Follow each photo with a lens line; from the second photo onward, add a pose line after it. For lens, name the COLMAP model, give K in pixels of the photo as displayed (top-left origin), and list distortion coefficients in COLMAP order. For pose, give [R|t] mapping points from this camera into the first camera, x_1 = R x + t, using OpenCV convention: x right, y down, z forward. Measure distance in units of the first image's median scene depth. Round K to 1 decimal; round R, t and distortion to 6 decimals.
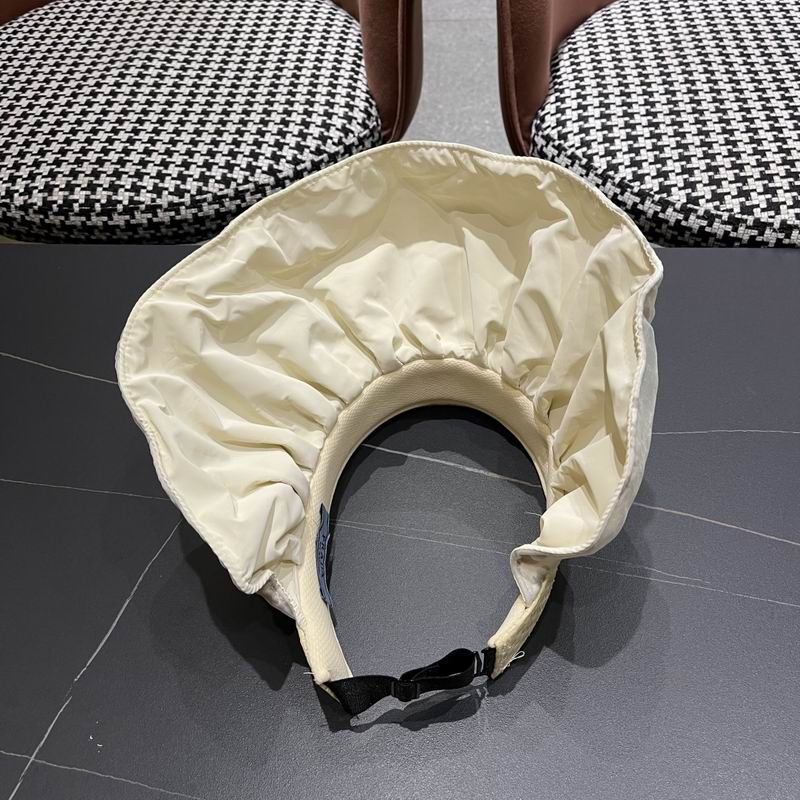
lens RADIAL K [[854.5, 0, 406.1], [0, 854.5, 401.9], [0, 0, 1]] dist [0.005087, 0.037923]
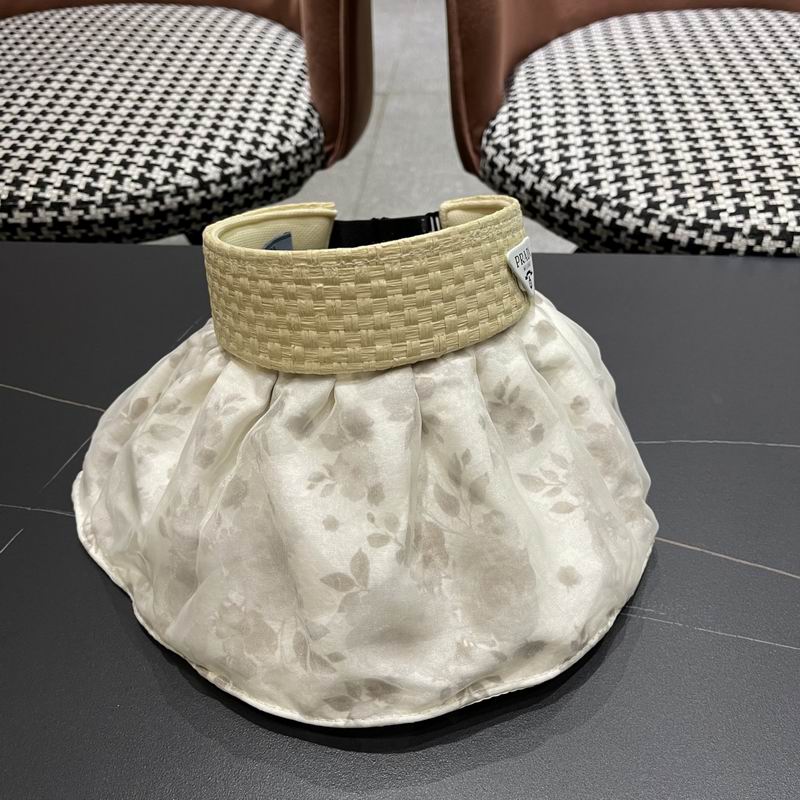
lens RADIAL K [[855.3, 0, 404.0], [0, 855.3, 400.3], [0, 0, 1]] dist [0.008311, 0.012521]
pose [[0.999612, 0.025983, 0.010026, 0.063090], [-0.024662, 0.993084, -0.114789, 0.071024], [-0.012939, 0.114497, 0.993339, 0.121558]]
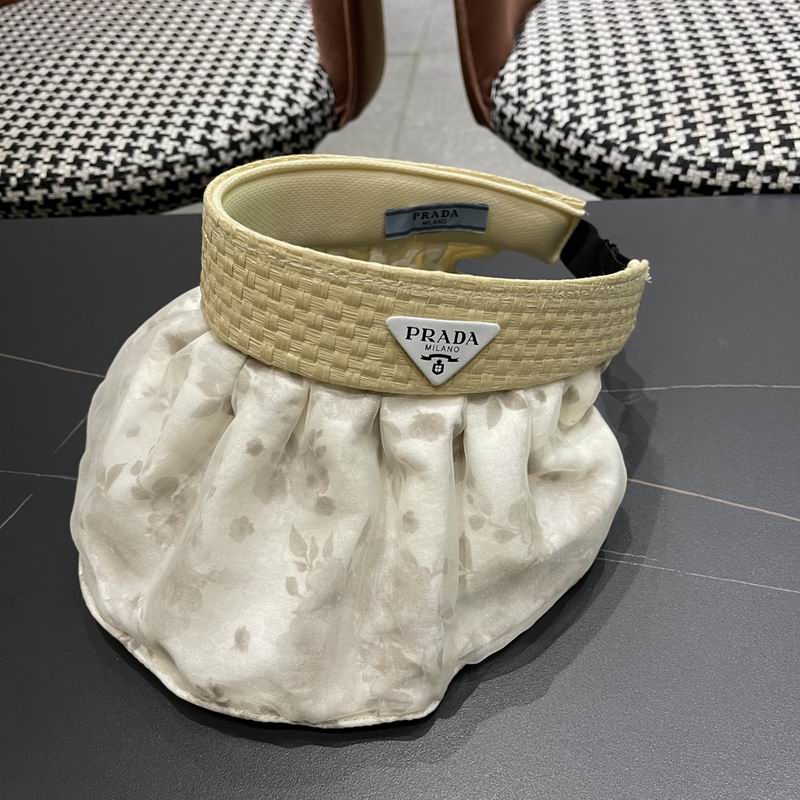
lens RADIAL K [[855.3, 0, 404.0], [0, 855.3, 400.3], [0, 0, 1]] dist [0.008311, 0.012521]
pose [[0.998248, -0.010314, -0.058255, 0.108604], [0.005862, 0.997084, -0.076084, 0.078706], [0.058870, 0.075609, 0.995398, 0.124874]]
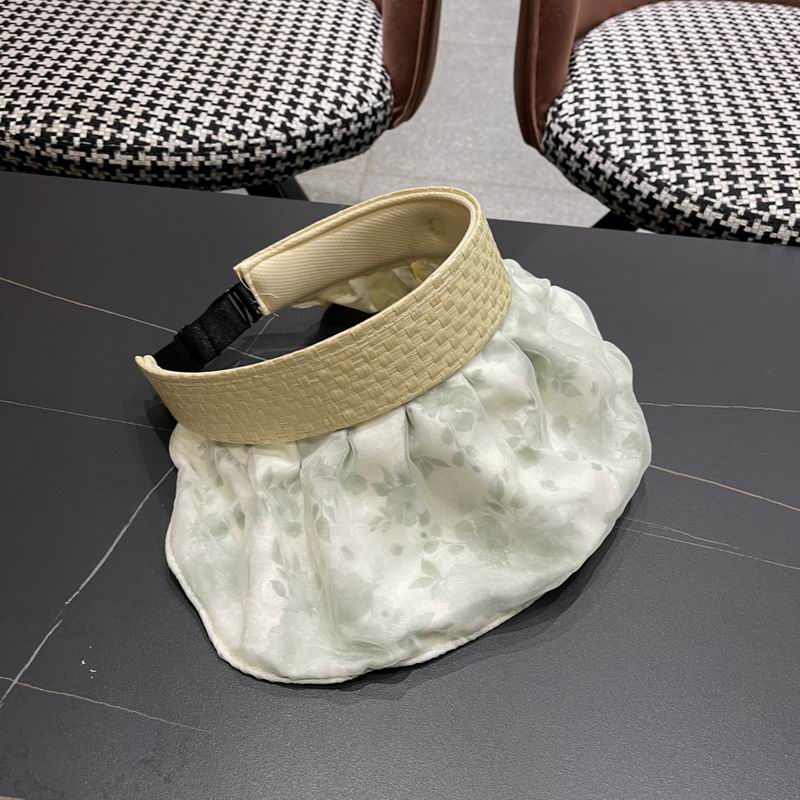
lens RADIAL K [[855.1, 0, 403.4], [0, 855.1, 403.9], [0, 0, 1]] dist [0.016184, 0.004313]
pose [[0.993788, 0.082582, 0.074602, -0.070499], [-0.079290, 0.995787, -0.046067, 0.078229], [-0.078092, 0.039865, 0.996149, 0.031237]]
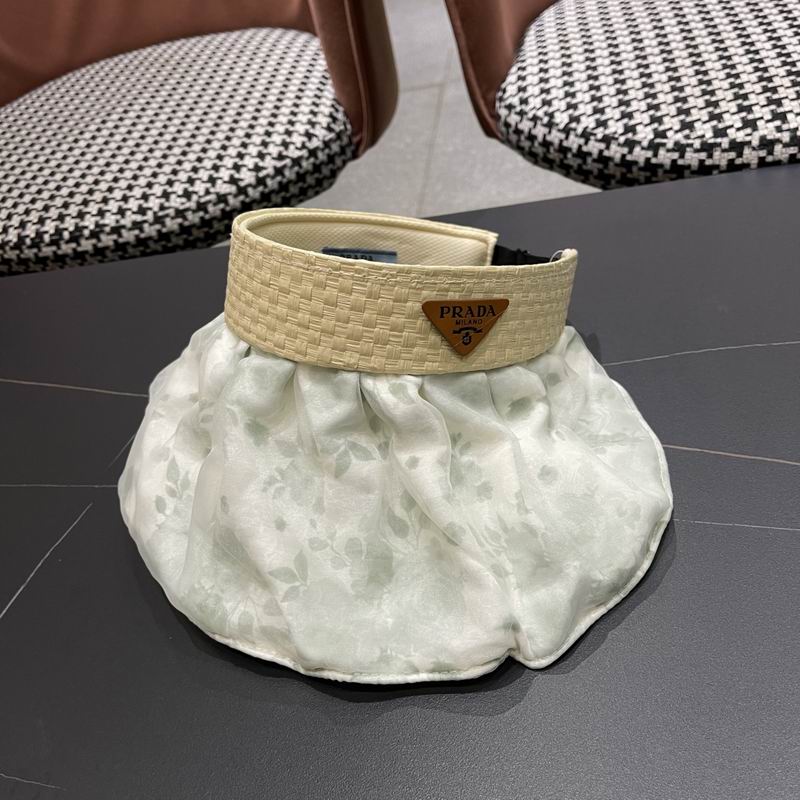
lens RADIAL K [[852.4, 0, 391.4], [0, 852.4, 394.9], [0, 0, 1]] dist [0.002706, 0.024769]
pose [[0.984115, -0.099162, -0.147254, 0.146548], [0.081090, 0.988958, -0.124040, 0.114656], [0.157928, 0.110129, 0.981290, 0.091194]]
